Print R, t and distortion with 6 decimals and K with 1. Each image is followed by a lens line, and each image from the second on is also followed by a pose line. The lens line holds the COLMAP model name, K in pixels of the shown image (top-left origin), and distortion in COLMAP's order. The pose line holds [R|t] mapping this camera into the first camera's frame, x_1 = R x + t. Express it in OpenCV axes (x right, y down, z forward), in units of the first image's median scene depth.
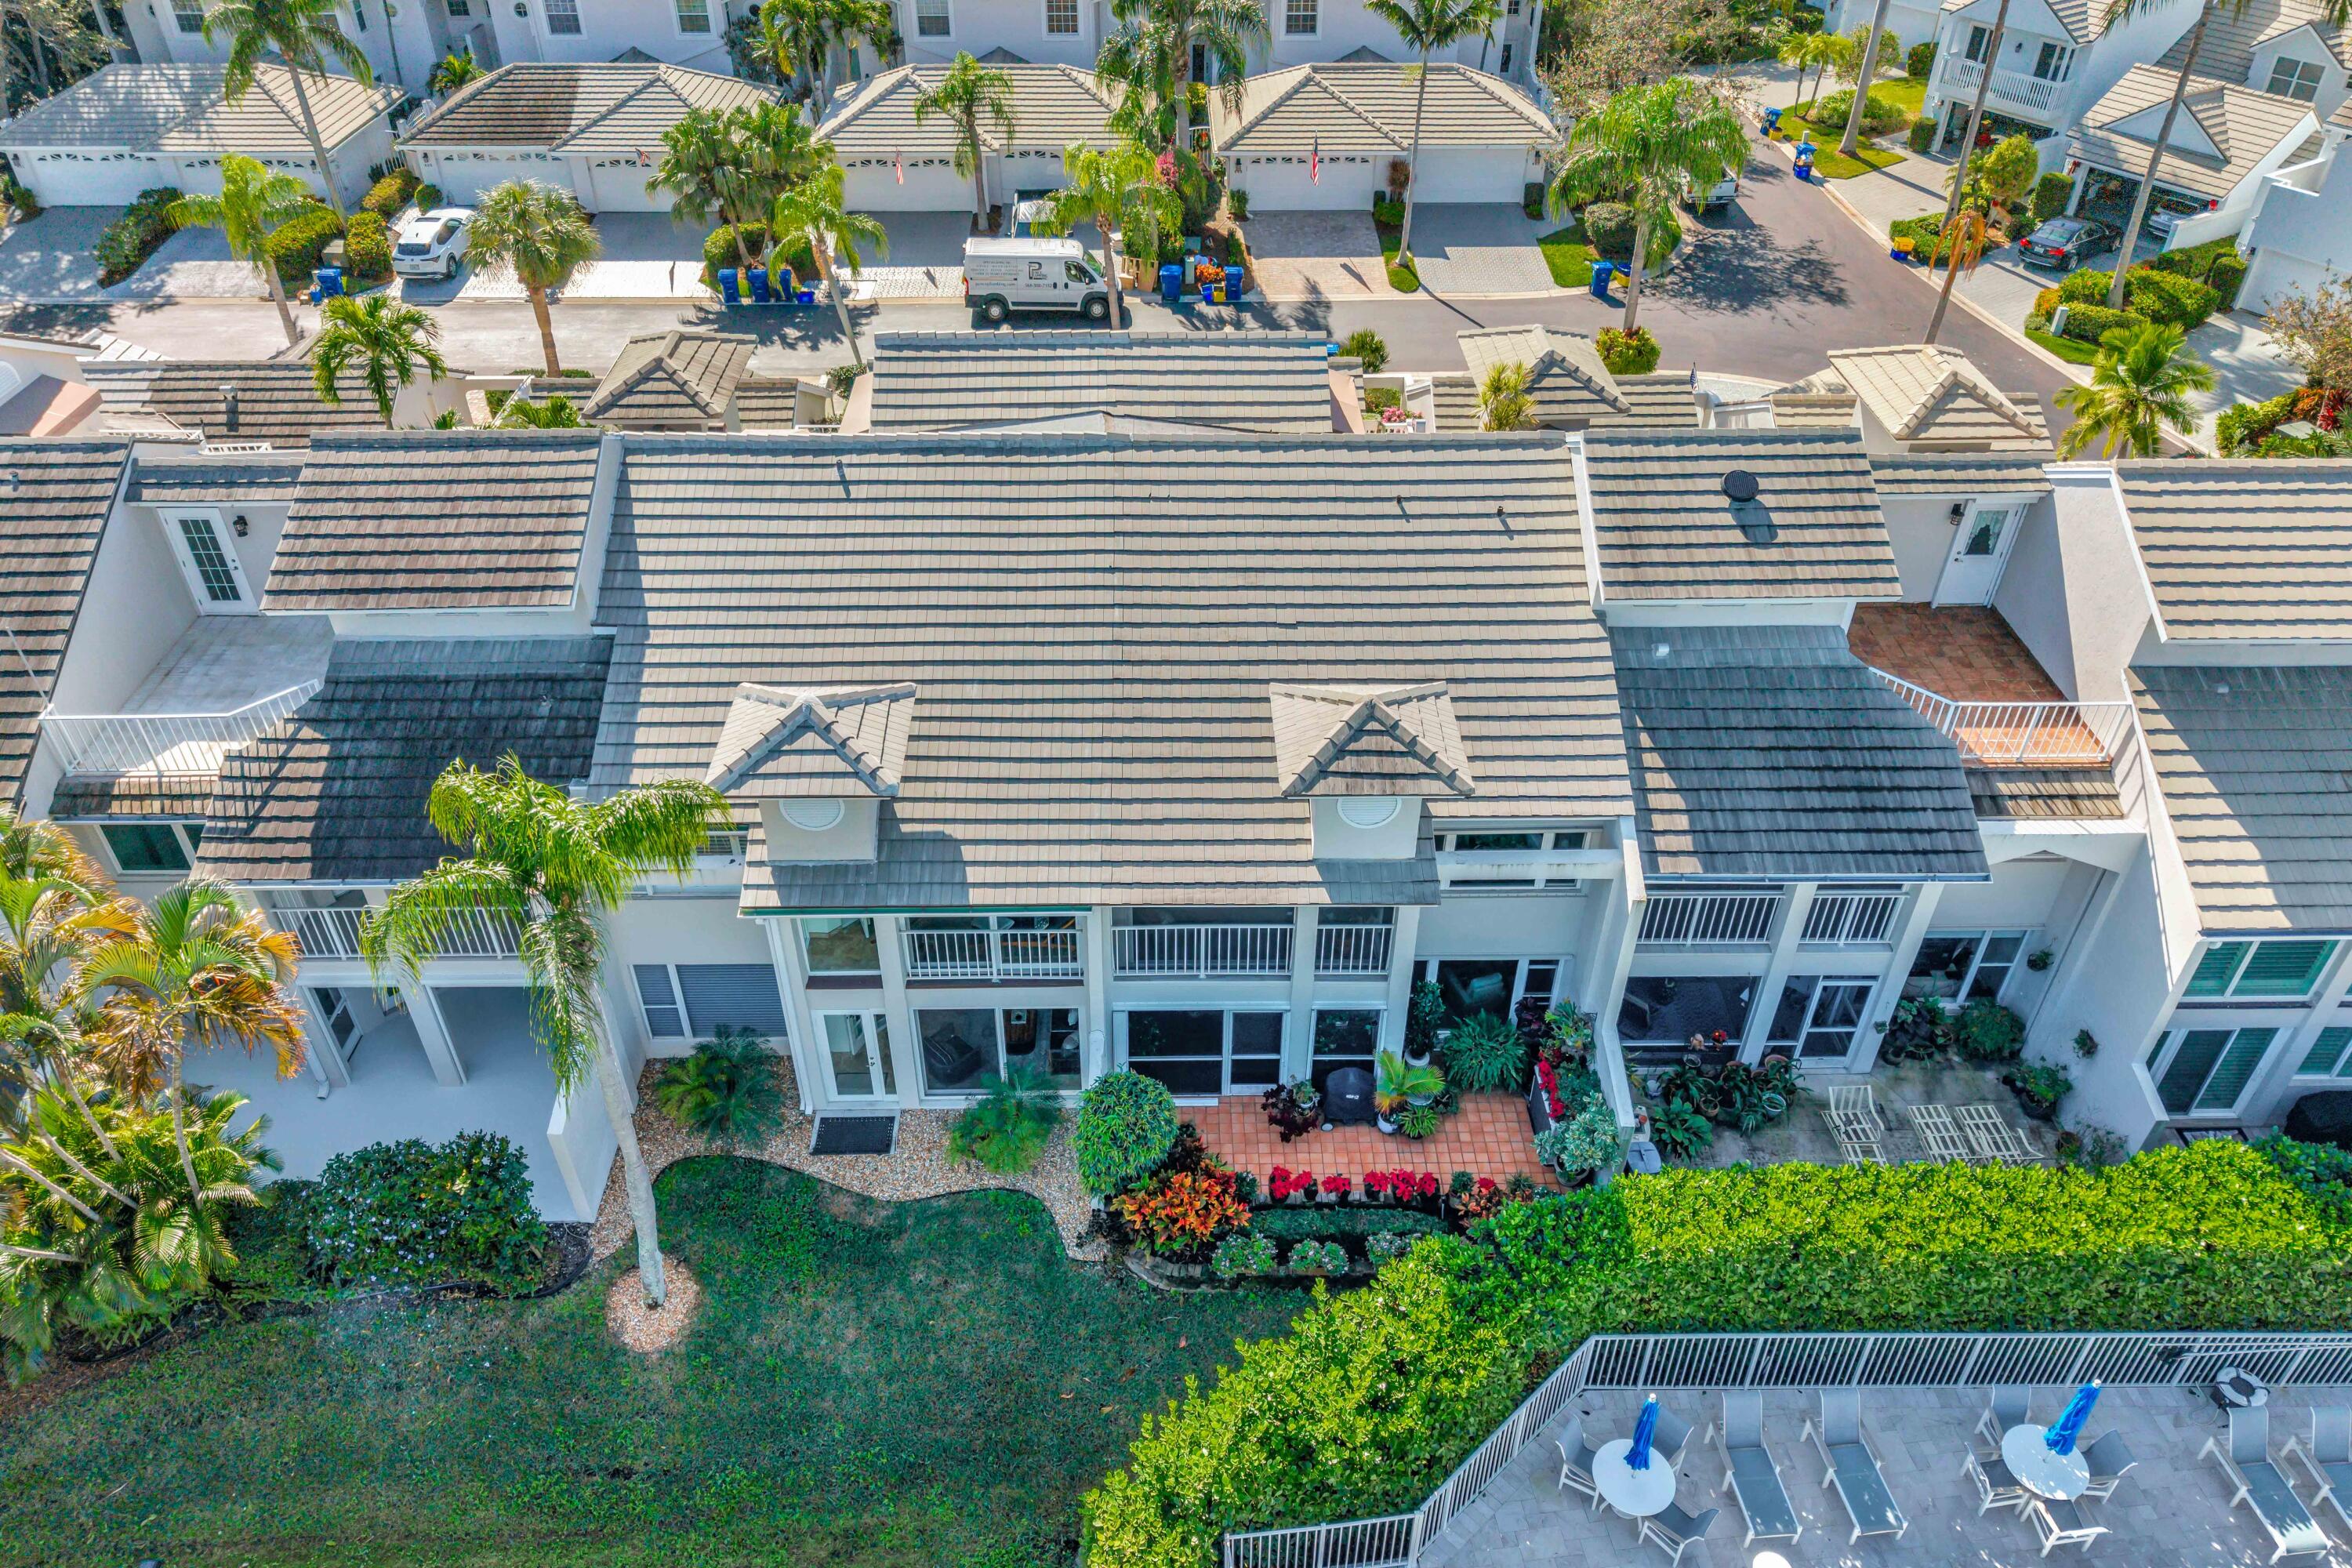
lens RADIAL K [[1609.0, 0, 1176.0], [0, 1609.0, 777.6], [0, 0, 1]] dist [0.020661, -0.029636]
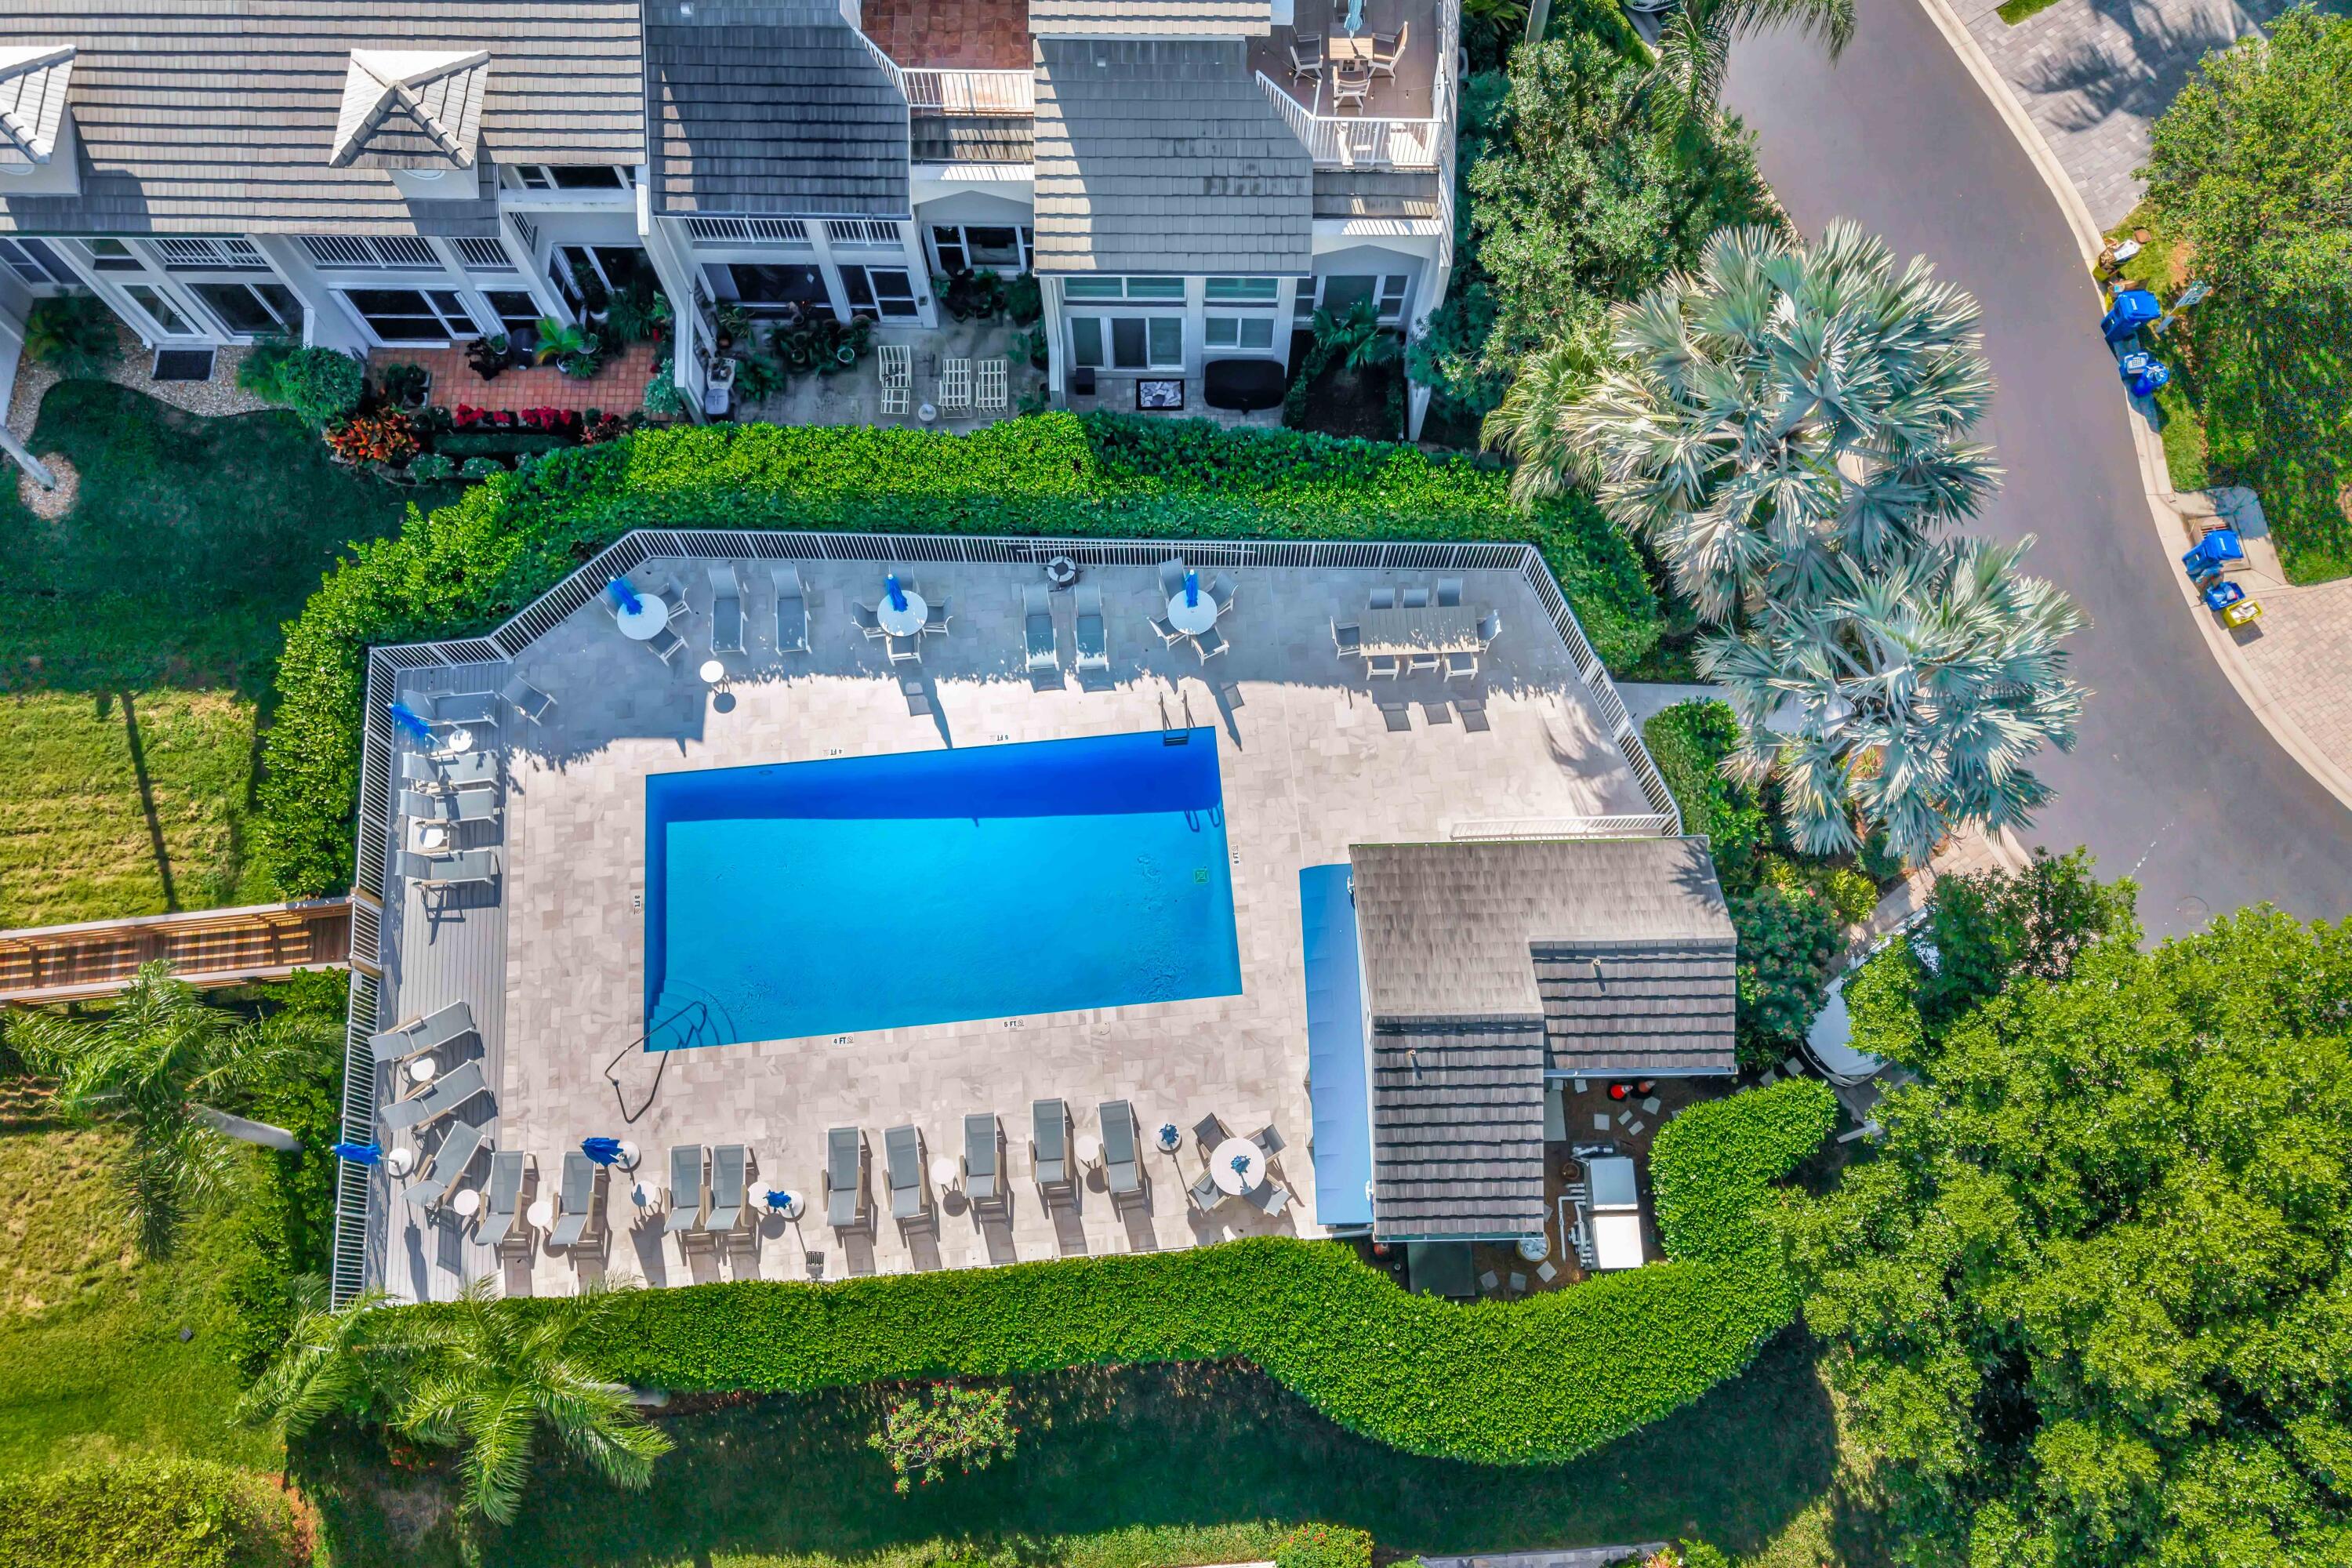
lens RADIAL K [[1771.6, 0, 1176.4], [0, 1771.6, 789.6], [0, 0, 1]] dist [0.012026, 0.004549]
pose [[0.999306, 0.024177, -0.028333, 0.762616], [-0.003899, 0.824426, 0.565956, -0.374606], [0.037042, -0.565452, 0.823949, -0.468374]]
